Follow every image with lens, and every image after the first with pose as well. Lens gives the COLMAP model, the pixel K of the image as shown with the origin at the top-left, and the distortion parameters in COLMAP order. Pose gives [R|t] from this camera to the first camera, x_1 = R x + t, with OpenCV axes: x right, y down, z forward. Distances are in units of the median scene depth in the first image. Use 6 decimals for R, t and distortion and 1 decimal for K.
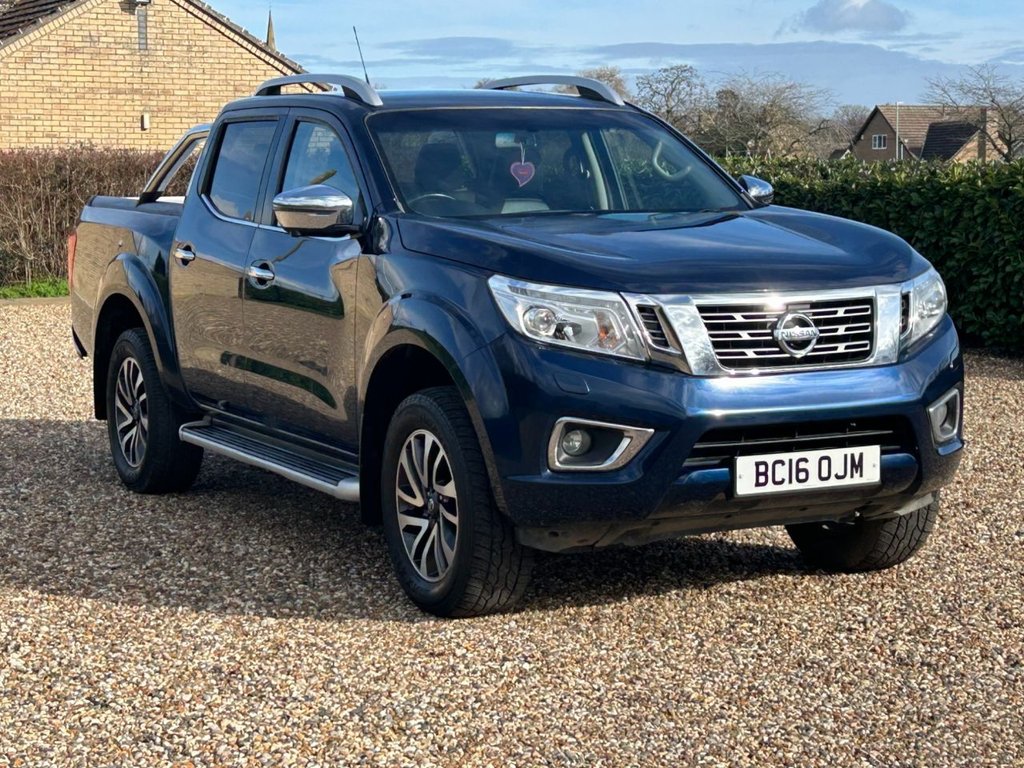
lens RADIAL K [[2178.0, 0, 512.0], [0, 2178.0, 384.0], [0, 0, 1]] dist [0.248944, -0.940309]
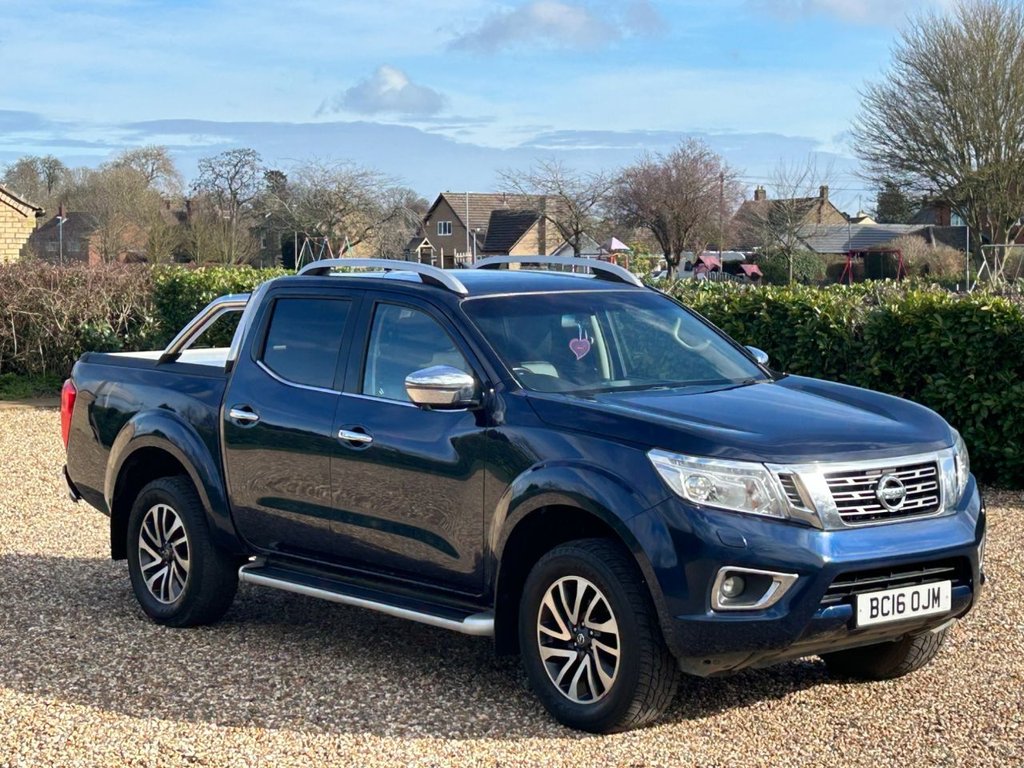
lens RADIAL K [[2199.4, 0, 508.7], [0, 2199.4, 417.4], [0, 0, 1]] dist [0.215914, -0.559639]
pose [[0.978509, -0.015074, 0.205651, -0.318691], [0.019355, 0.999636, -0.018818, -0.043448], [-0.205292, 0.022394, 0.978445, -0.174009]]
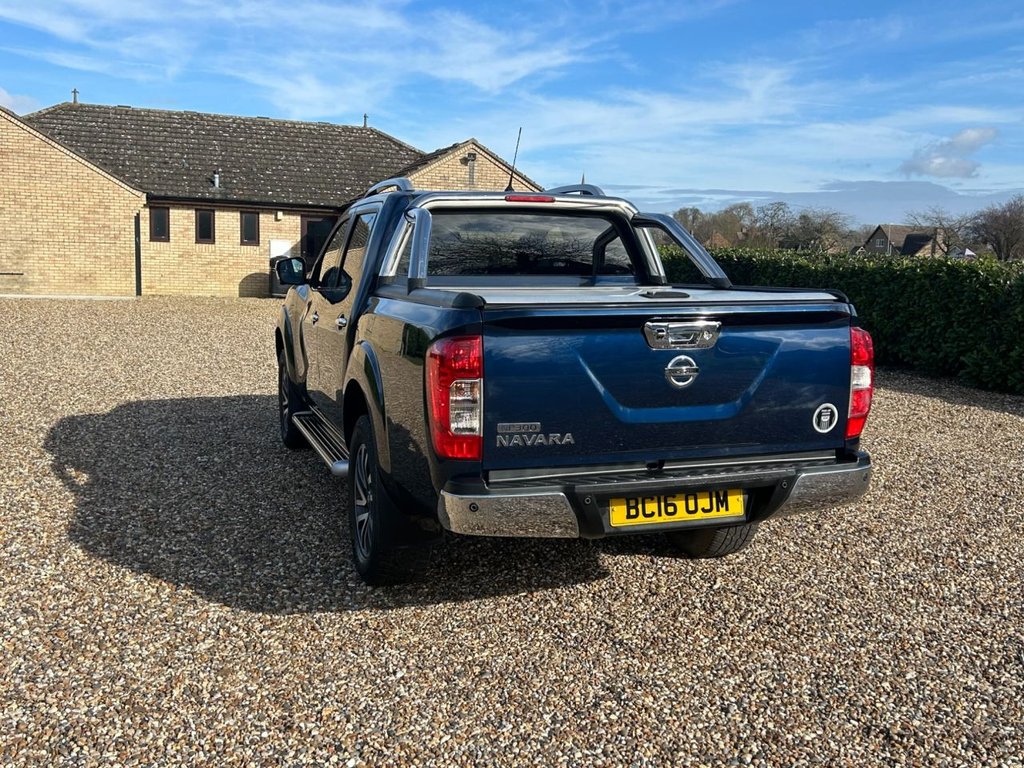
lens RADIAL K [[1016.6, 0, 517.6], [0, 1016.6, 398.8], [0, 0, 1]] dist [0.086546, -0.141703]
pose [[0.984565, 0.057092, -0.165443, 0.129297], [-0.048979, 0.997408, 0.052716, -0.055323], [0.168024, -0.043800, 0.984809, 0.494098]]
